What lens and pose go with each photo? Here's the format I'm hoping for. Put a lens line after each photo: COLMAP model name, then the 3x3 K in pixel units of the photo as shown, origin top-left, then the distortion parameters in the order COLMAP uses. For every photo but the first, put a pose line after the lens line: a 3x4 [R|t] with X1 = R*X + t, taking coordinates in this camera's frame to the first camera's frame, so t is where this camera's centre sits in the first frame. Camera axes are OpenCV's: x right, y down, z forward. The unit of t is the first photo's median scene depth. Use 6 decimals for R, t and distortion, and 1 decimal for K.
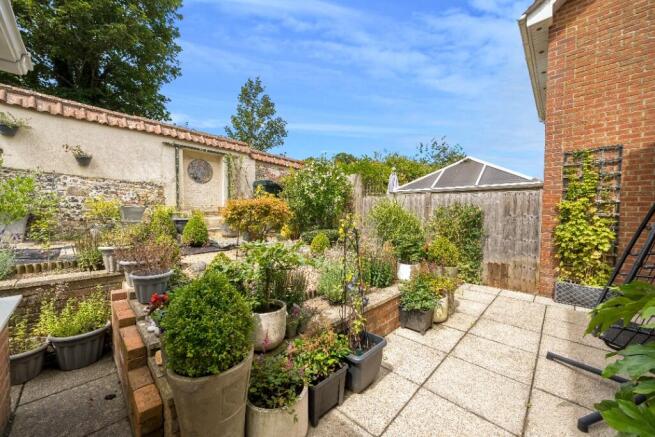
lens RADIAL K [[241.9, 0, 328.2], [0, 241.9, 214.9], [0, 0, 1]] dist [0.000698, -0.000035]
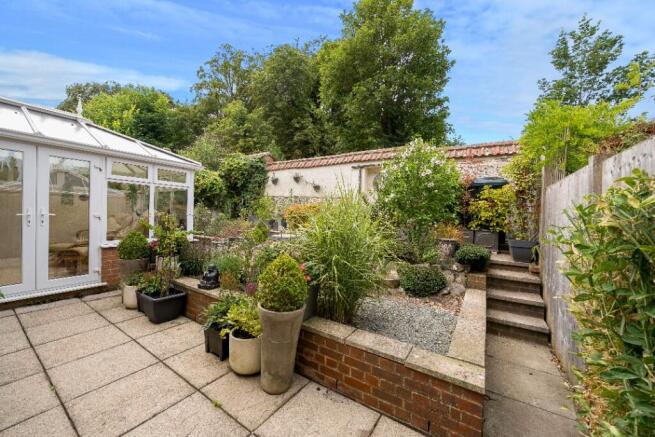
lens RADIAL K [[241.9, 0, 327.0], [0, 241.9, 219.9], [0, 0, 1]] dist [0.000698, -0.000035]
pose [[0.190843, 0.014598, -0.981512, 0.691376], [-0.033119, 0.999416, 0.008424, -0.004235], [0.981062, 0.030899, 0.191215, 0.644409]]
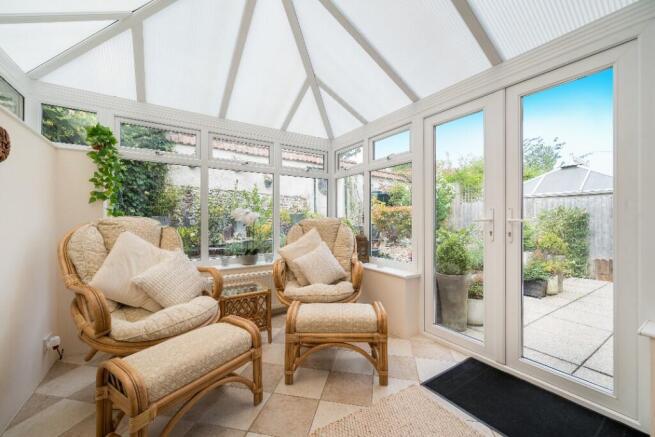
lens RADIAL K [[262.5, 0, 323.3], [0, 262.5, 216.3], [0, 0, 1]] dist [-0.000995, -0.000145]
pose [[0.974754, -0.012621, -0.222923, -0.284051], [0.006574, 0.999591, -0.027848, 0.024836], [0.223184, 0.025680, 0.974438, -0.454439]]
